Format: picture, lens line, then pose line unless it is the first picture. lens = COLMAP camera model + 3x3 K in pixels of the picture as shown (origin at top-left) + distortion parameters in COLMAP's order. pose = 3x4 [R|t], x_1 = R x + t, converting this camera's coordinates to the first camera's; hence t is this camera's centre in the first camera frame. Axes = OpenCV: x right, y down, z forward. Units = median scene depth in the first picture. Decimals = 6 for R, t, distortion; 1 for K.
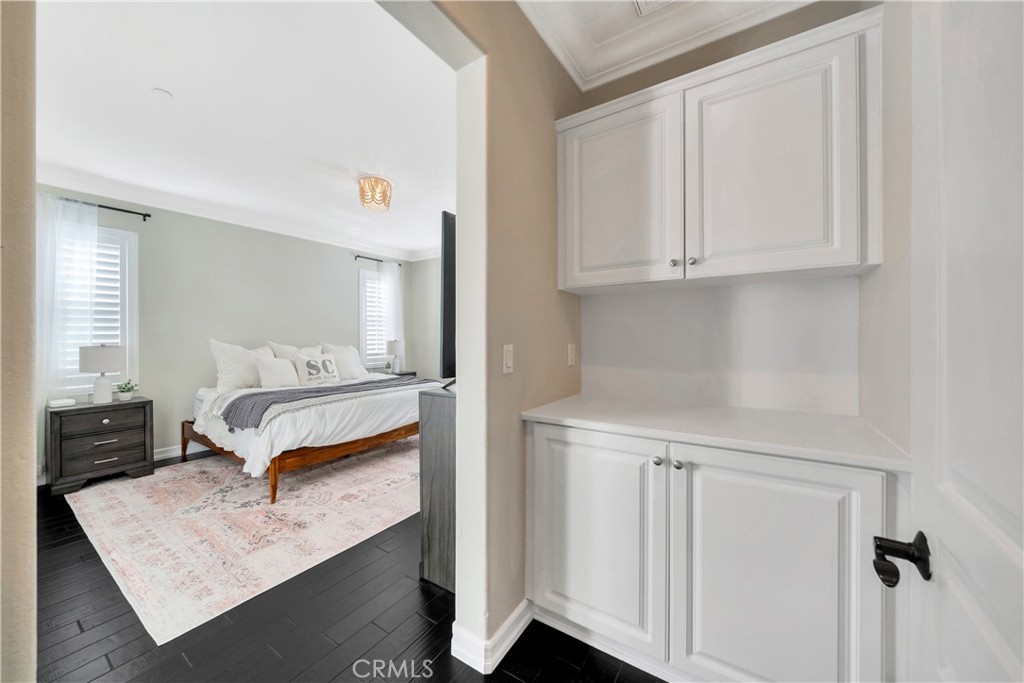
lens RADIAL K [[370.2, 0, 512.0], [0, 370.2, 341.5], [0, 0, 1]] dist [-0.000680, 0.000214]
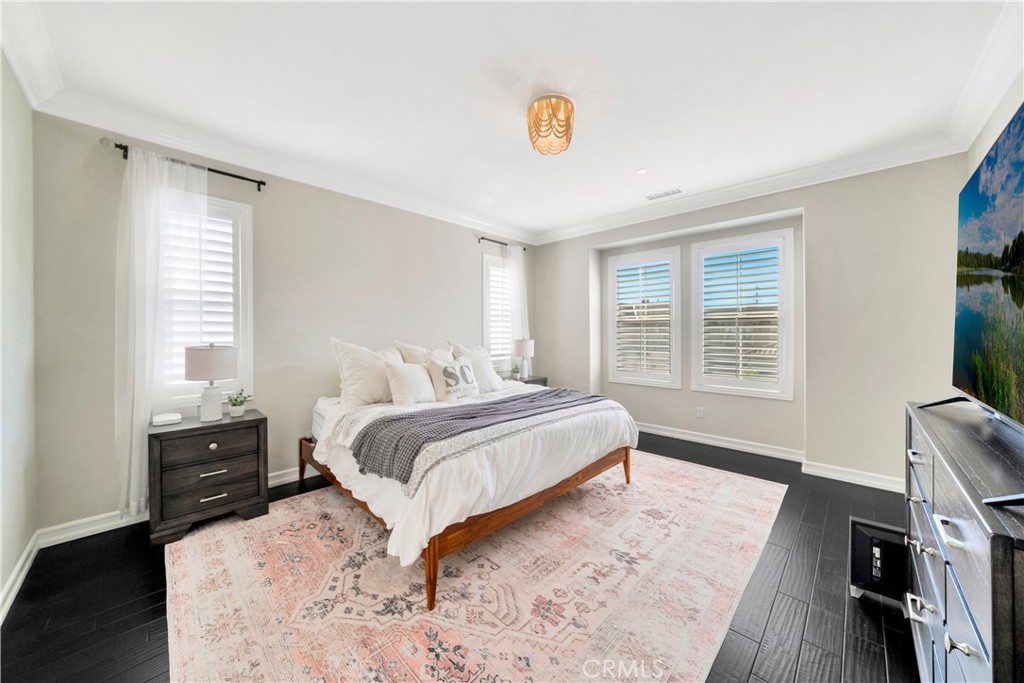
lens RADIAL K [[357.3, 0, 512.0], [0, 357.3, 341.5], [0, 0, 1]] dist [0.000603, -0.000108]
pose [[0.983018, 0.011870, -0.183125, -0.342974], [-0.009435, 0.999855, 0.014167, -0.014993], [0.183267, -0.012198, 0.982987, 0.372230]]
